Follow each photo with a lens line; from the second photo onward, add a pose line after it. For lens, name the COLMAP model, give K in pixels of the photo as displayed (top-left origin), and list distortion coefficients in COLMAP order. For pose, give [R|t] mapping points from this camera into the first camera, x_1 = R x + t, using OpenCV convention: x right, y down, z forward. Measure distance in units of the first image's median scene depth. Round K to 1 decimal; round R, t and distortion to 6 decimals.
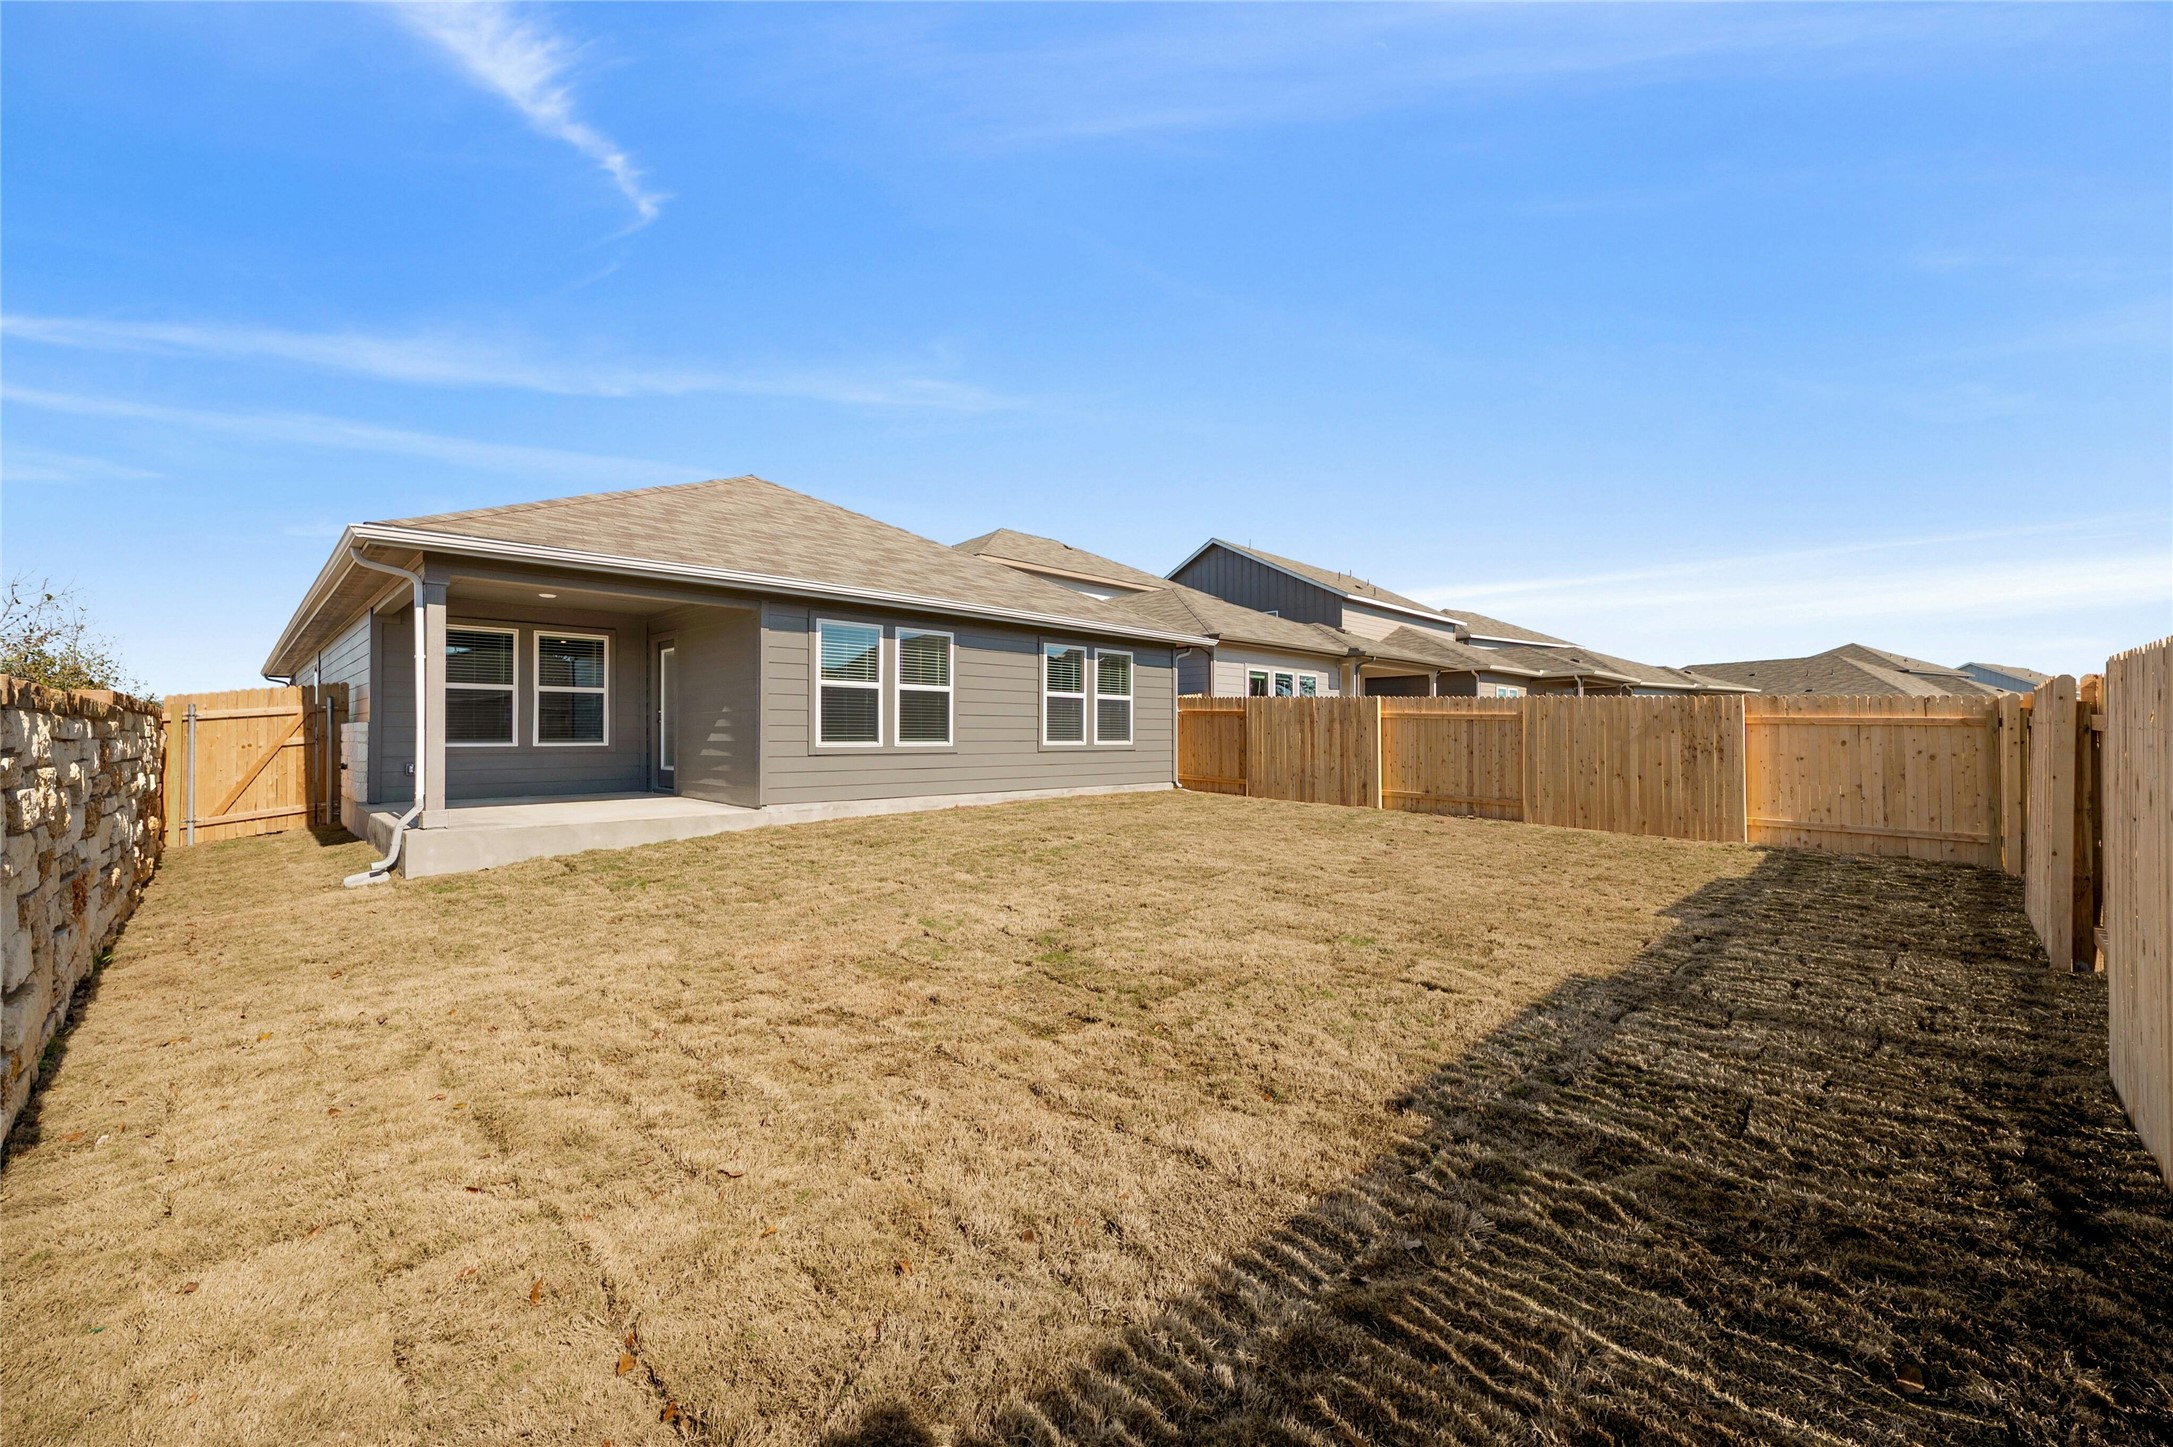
lens RADIAL K [[910.5, 0, 1086.5], [0, 910.5, 723.5], [0, 0, 1]] dist [0.000018, -0.000055]
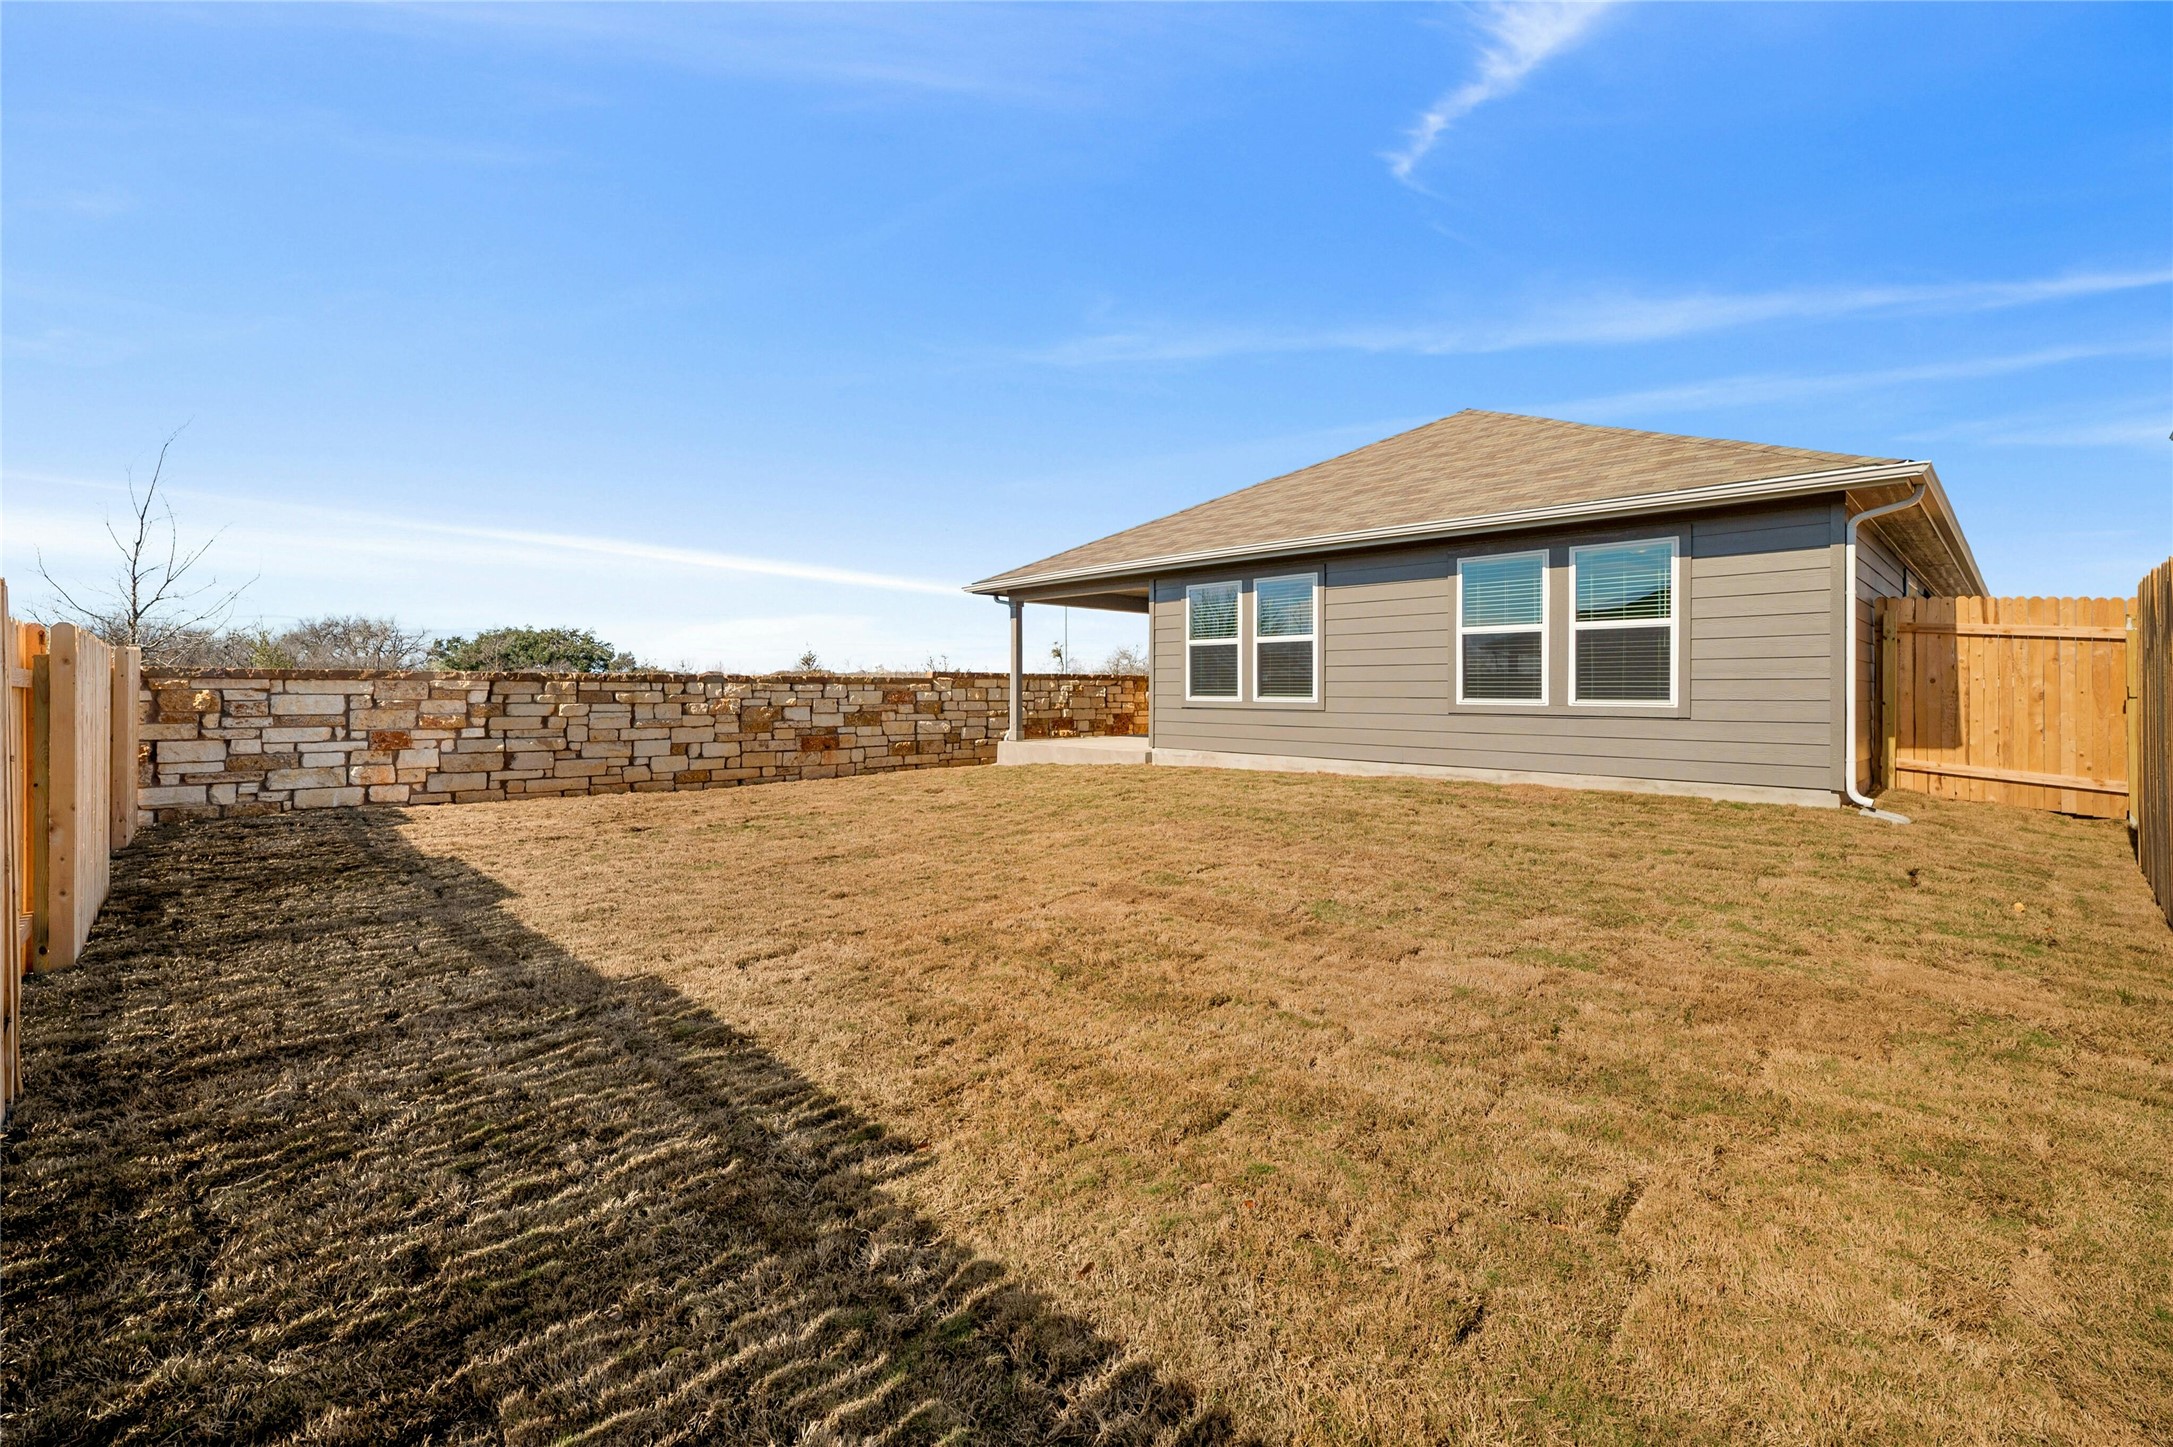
lens RADIAL K [[910.5, 0, 1086.5], [0, 910.5, 723.5], [0, 0, 1]] dist [0.000018, -0.000055]
pose [[-0.002190, 0.032743, -0.999461, 0.760182], [0.009582, 0.999419, 0.032720, 0.014609], [0.999952, -0.009505, -0.002502, 0.808879]]
